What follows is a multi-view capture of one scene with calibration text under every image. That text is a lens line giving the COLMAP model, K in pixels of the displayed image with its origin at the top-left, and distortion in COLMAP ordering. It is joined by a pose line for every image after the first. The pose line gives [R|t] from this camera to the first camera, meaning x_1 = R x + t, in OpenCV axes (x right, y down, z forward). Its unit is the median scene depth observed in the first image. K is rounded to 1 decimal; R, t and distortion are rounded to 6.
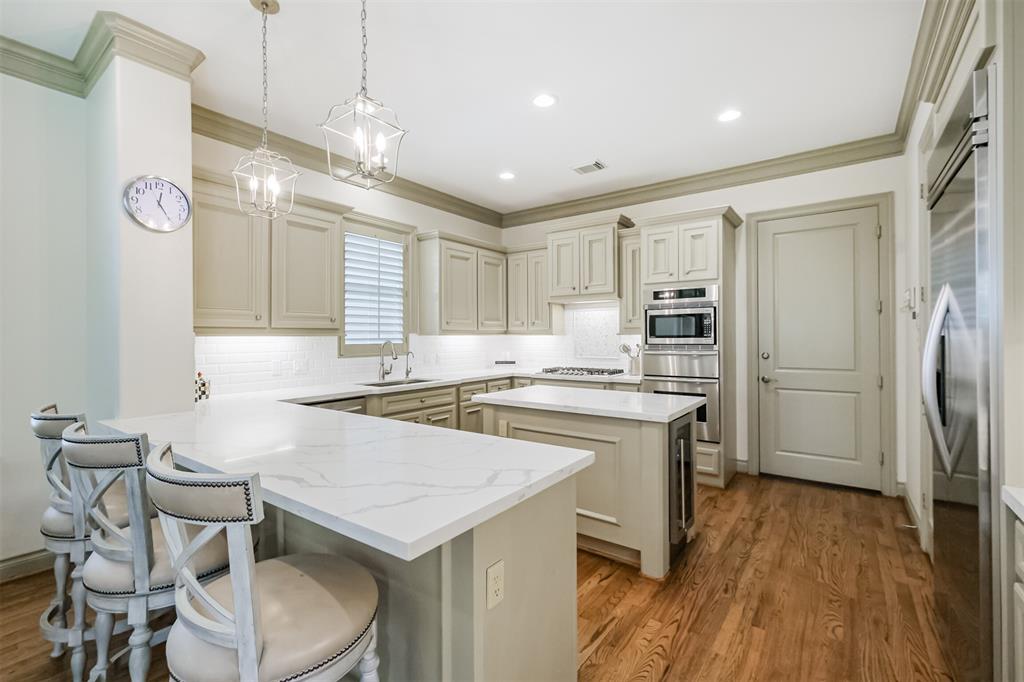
lens RADIAL K [[445.5, 0, 510.2], [0, 445.5, 333.7], [0, 0, 1]] dist [0.002500, -0.000335]
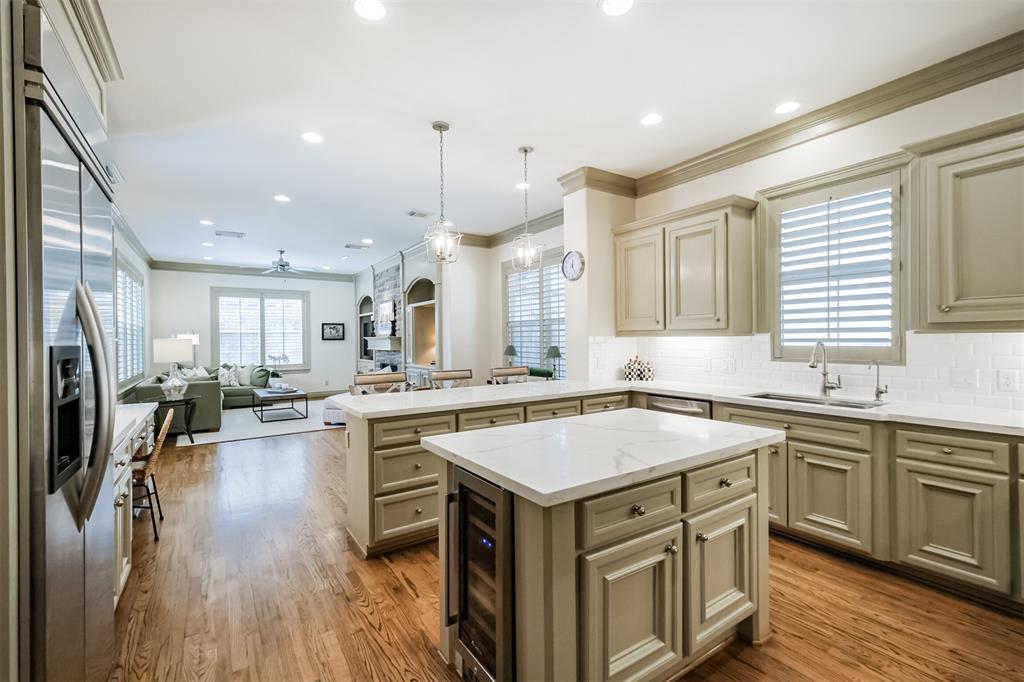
lens RADIAL K [[445.5, 0, 512.0], [0, 445.5, 342.2], [0, 0, 1]] dist [0.002500, -0.000335]
pose [[-0.326962, 0.011503, -0.944968, 0.594038], [0.008382, 0.999922, 0.009271, 0.005226], [0.945000, -0.004889, -0.327032, 0.794513]]
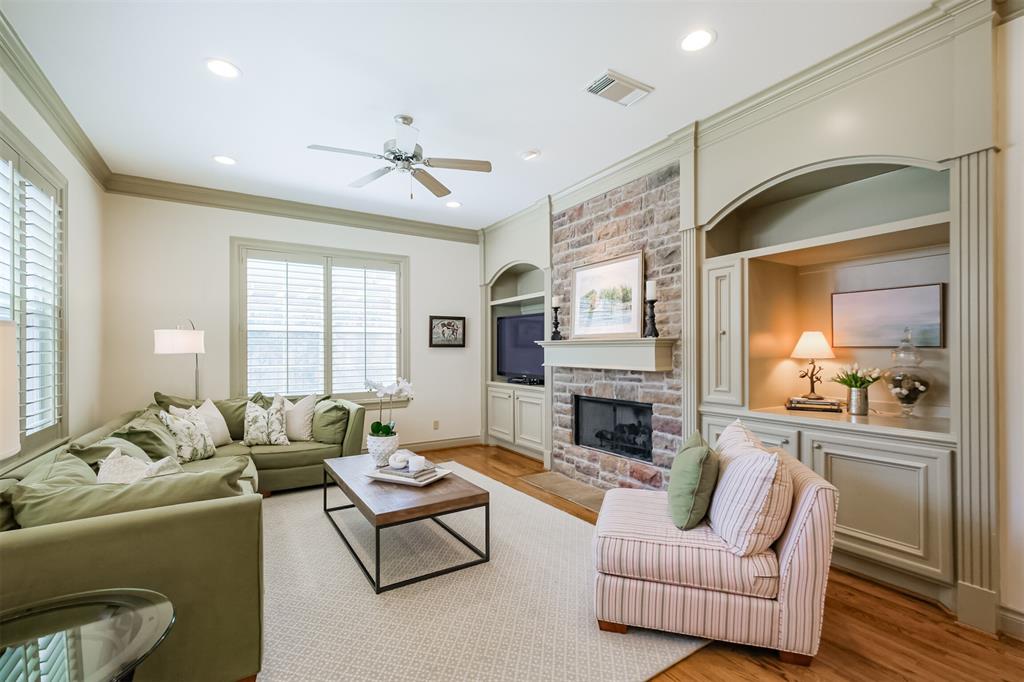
lens RADIAL K [[445.5, 0, 506.7], [0, 445.5, 350.3], [0, 0, 1]] dist [0.002500, -0.000335]
pose [[-0.364709, 0.001904, -0.931120, -0.376366], [0.001007, 0.999998, 0.001650, 0.018154], [0.931121, -0.000336, -0.364710, -0.494720]]
